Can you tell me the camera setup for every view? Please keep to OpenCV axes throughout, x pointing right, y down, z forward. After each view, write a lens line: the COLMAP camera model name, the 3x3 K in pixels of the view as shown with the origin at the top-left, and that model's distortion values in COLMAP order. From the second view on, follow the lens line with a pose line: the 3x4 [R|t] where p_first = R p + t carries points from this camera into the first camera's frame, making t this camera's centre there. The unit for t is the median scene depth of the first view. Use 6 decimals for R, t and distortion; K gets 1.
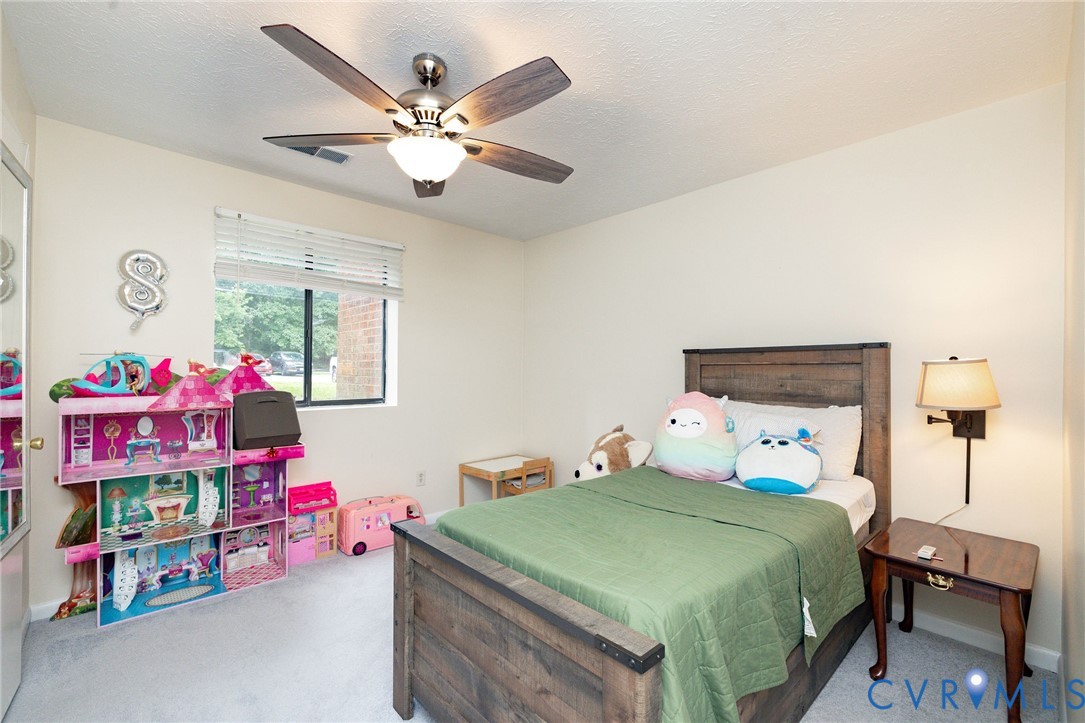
lens RADIAL K [[472.3, 0, 529.0], [0, 472.3, 361.5], [0, 0, 1]] dist [-0.002595, -0.000233]
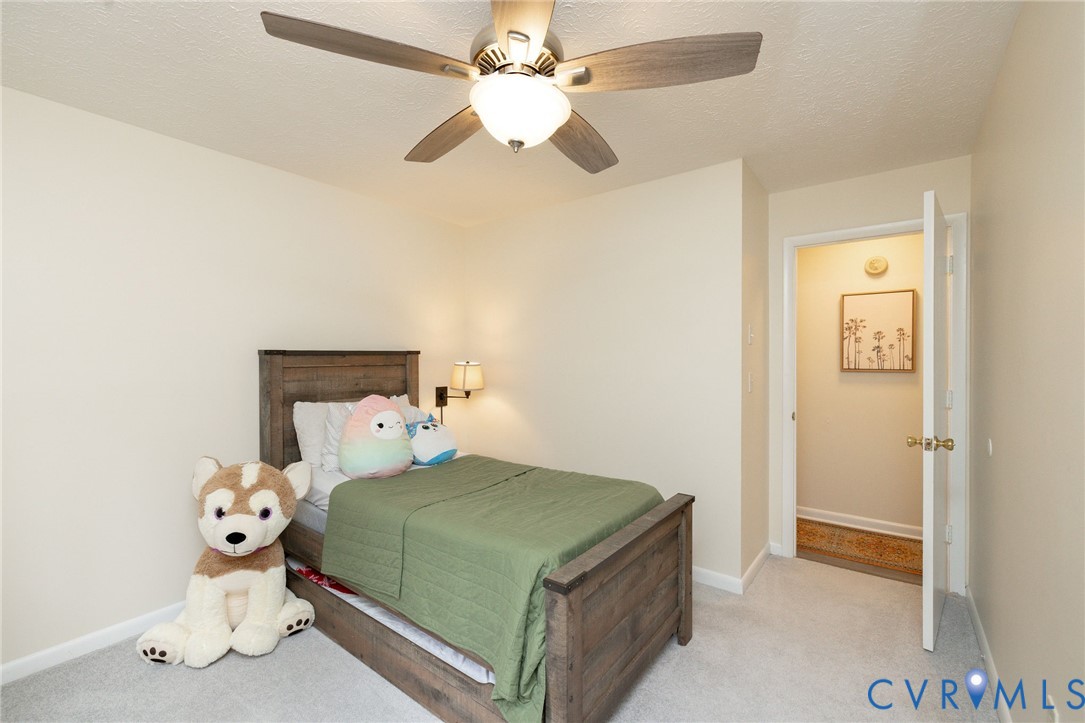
lens RADIAL K [[458.5, 0, 544.7], [0, 458.5, 358.5], [0, 0, 1]] dist [-0.000102, -0.000002]
pose [[-0.189279, -0.009934, 0.981873, -0.711105], [-0.017894, 0.999818, 0.006666, -0.030215], [-0.981760, -0.016308, -0.189423, 0.814053]]
